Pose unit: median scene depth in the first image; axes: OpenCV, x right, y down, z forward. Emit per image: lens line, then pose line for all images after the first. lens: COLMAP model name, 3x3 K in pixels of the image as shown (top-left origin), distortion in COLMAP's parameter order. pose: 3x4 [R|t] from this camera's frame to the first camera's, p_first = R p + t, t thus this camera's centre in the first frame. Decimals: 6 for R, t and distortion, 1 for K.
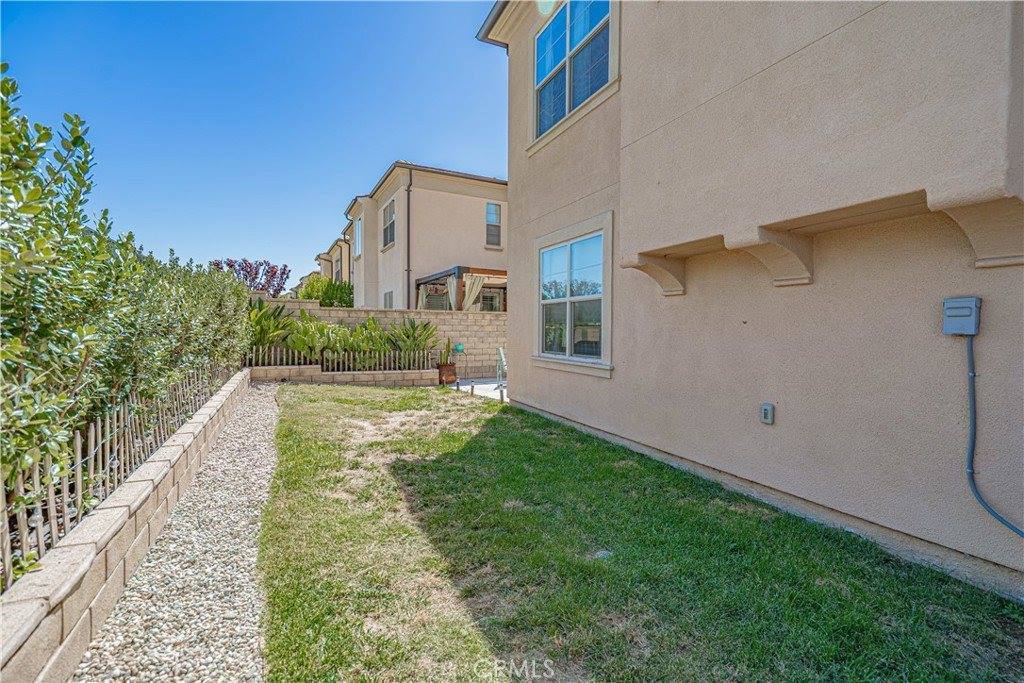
lens RADIAL K [[460.0, 0, 513.0], [0, 460.0, 344.7], [0, 0, 1]] dist [-0.002778, 0.001011]
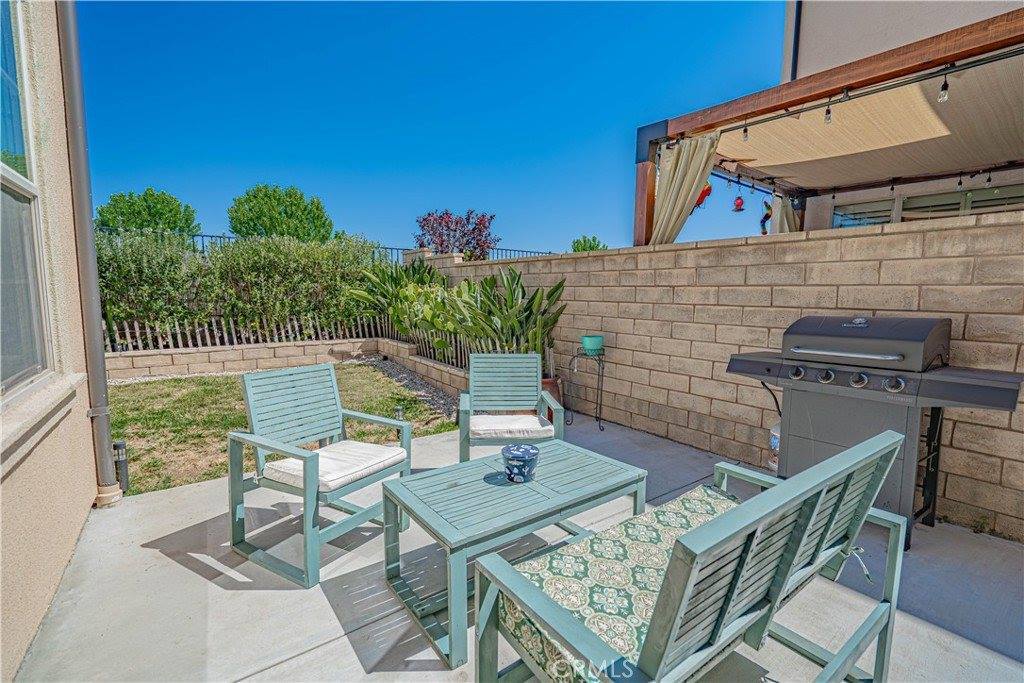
lens RADIAL K [[460.0, 0, 513.0], [0, 460.0, 344.7], [0, 0, 1]] dist [-0.002778, 0.001011]
pose [[0.198685, 0.105616, -0.974356, 0.243668], [-0.046674, 0.994068, 0.098235, -0.027239], [0.978951, 0.025960, 0.202436, 0.833330]]
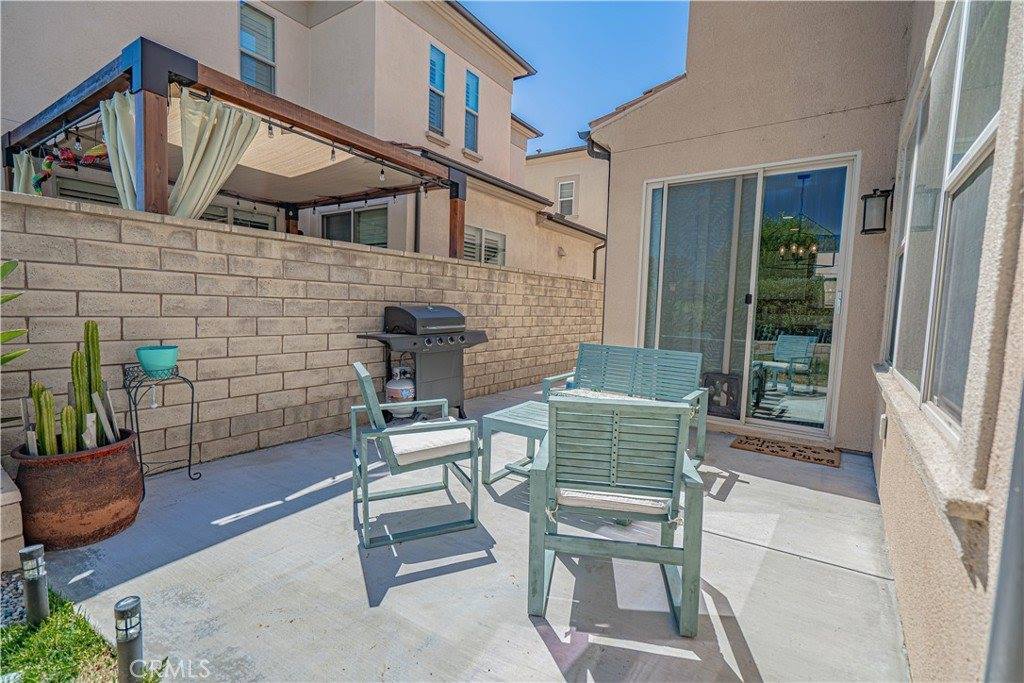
lens RADIAL K [[460.0, 0, 513.0], [0, 460.0, 344.7], [0, 0, 1]] dist [-0.002778, 0.001011]
pose [[0.866166, -0.018833, 0.499401, -0.072205], [-0.012200, 0.998195, 0.058802, -0.018002], [-0.499607, -0.057025, 0.864373, 0.670858]]
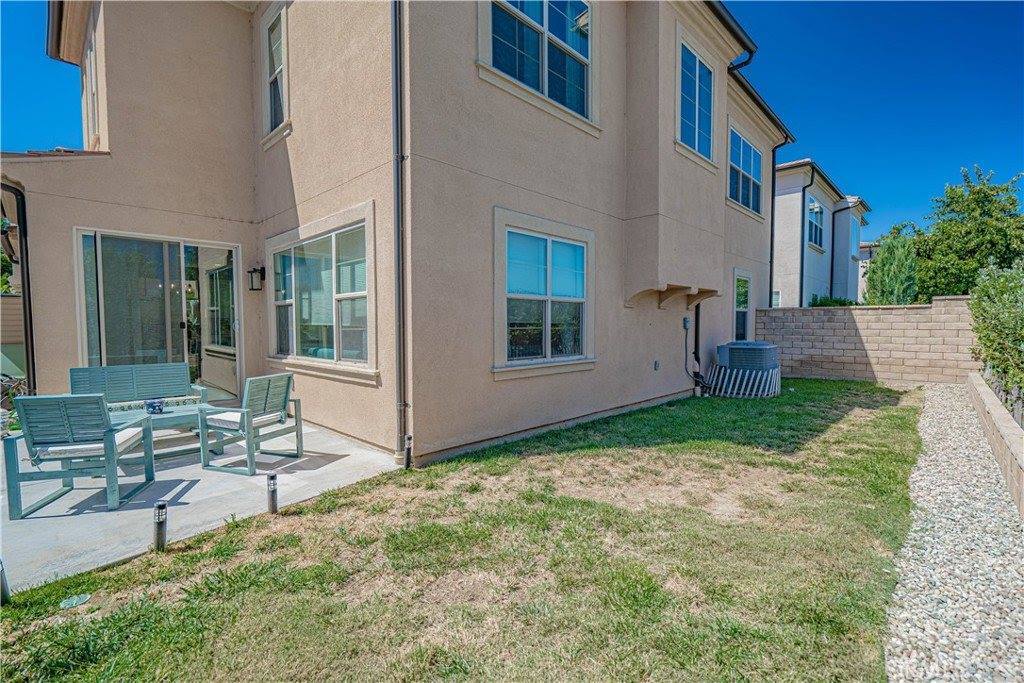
lens RADIAL K [[460.0, 0, 513.0], [0, 460.0, 344.7], [0, 0, 1]] dist [-0.002778, 0.001011]
pose [[-0.371131, -0.043688, 0.927552, -0.380713], [0.033516, 0.997612, 0.060399, -0.031942], [-0.927975, 0.053503, -0.368781, 0.734167]]
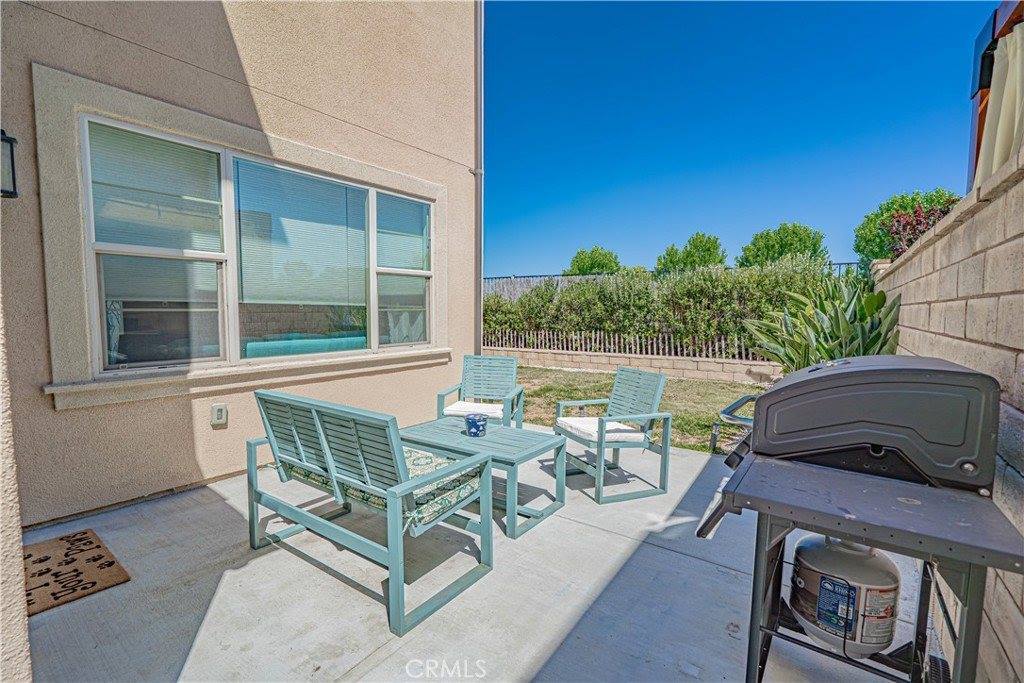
lens RADIAL K [[471.2, 0, 512.0], [0, 471.2, 341.5], [0, 0, 1]] dist [-0.008040, 0.000070]
pose [[-0.865566, 0.022158, -0.500304, 0.199856], [-0.030052, 0.994922, 0.096056, -0.039827], [0.499892, 0.098177, -0.860505, 1.106785]]
